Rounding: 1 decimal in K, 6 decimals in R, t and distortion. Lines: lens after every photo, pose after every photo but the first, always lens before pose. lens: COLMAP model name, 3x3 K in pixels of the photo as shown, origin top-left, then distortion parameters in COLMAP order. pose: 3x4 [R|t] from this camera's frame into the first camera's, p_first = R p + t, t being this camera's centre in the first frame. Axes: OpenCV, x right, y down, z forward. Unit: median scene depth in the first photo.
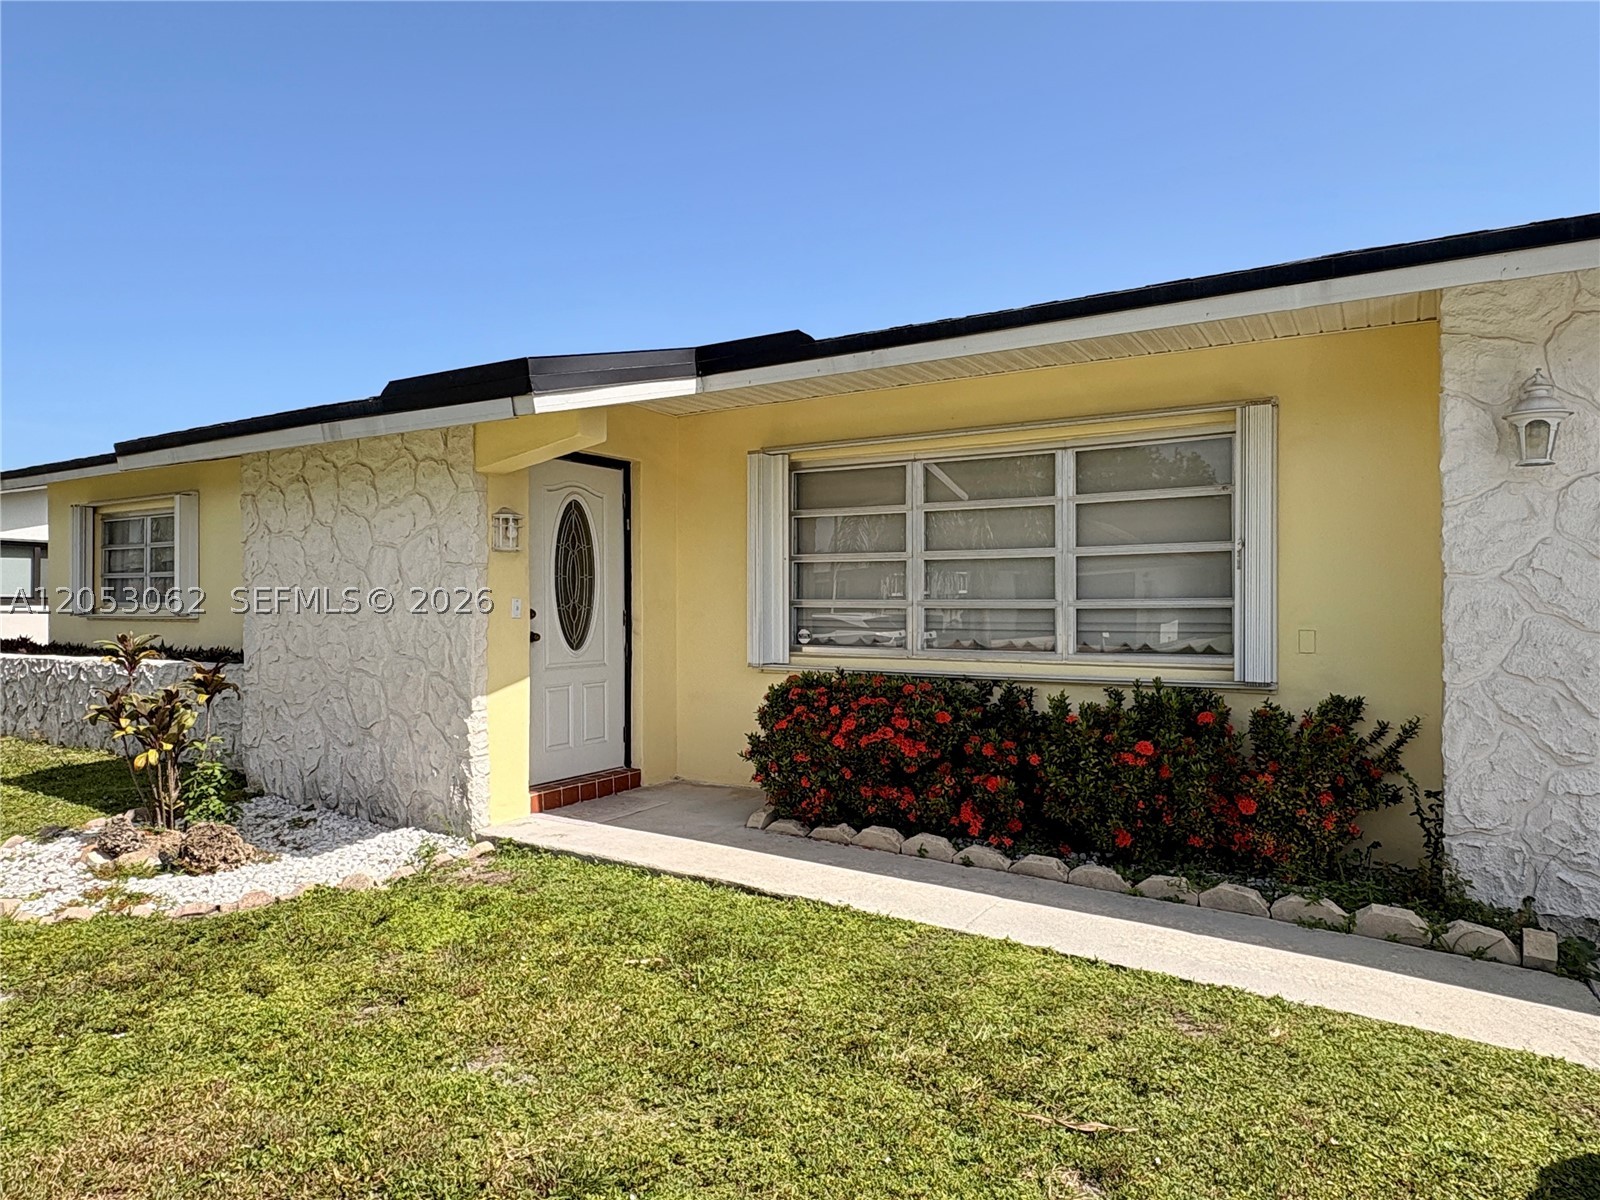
lens RADIAL K [[985.7, 0, 800.0], [0, 985.7, 601.0], [0, 0, 1]] dist [0.001196, 0.000081]
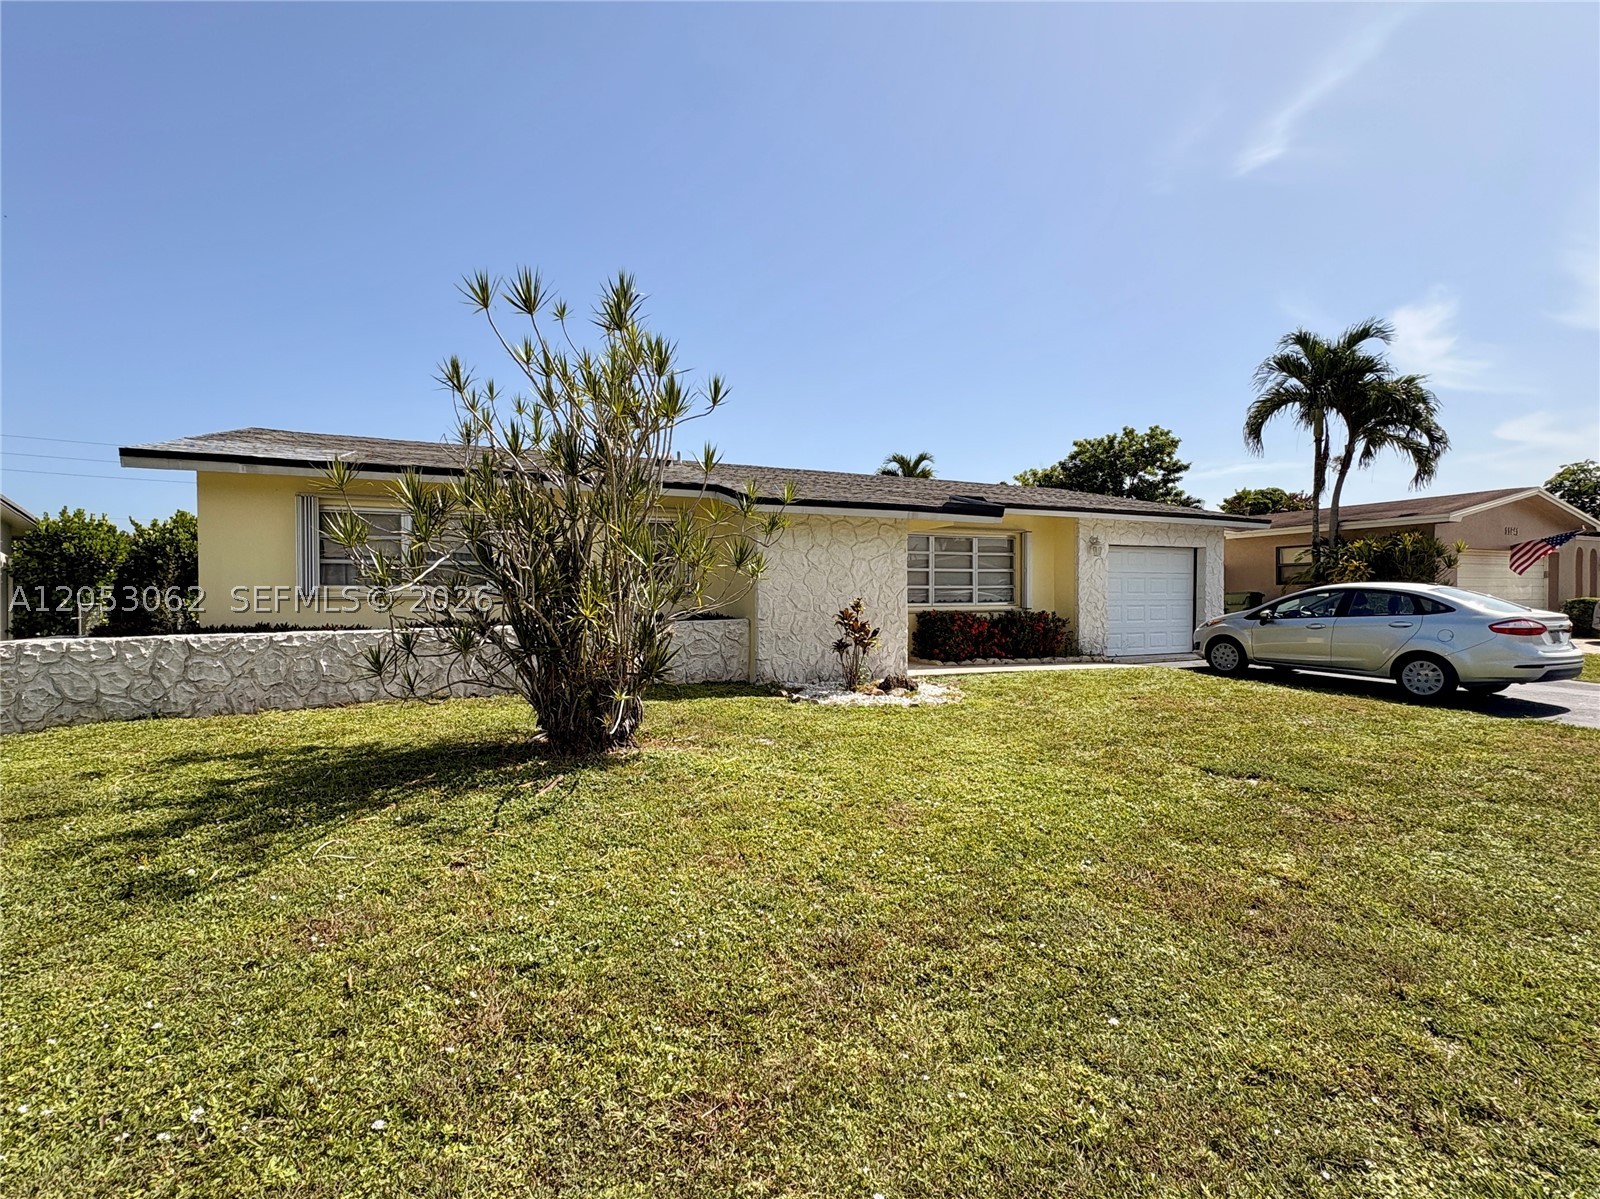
lens RADIAL K [[636.8, 0, 799.3], [0, 636.8, 598.4], [0, 0, 1]] dist [0.000088, -0.000852]
pose [[0.629711, -0.001100, 0.776829, -1.830419], [0.000820, 0.999999, 0.000752, 0.041010], [-0.776829, 0.000164, 0.629711, 0.165376]]
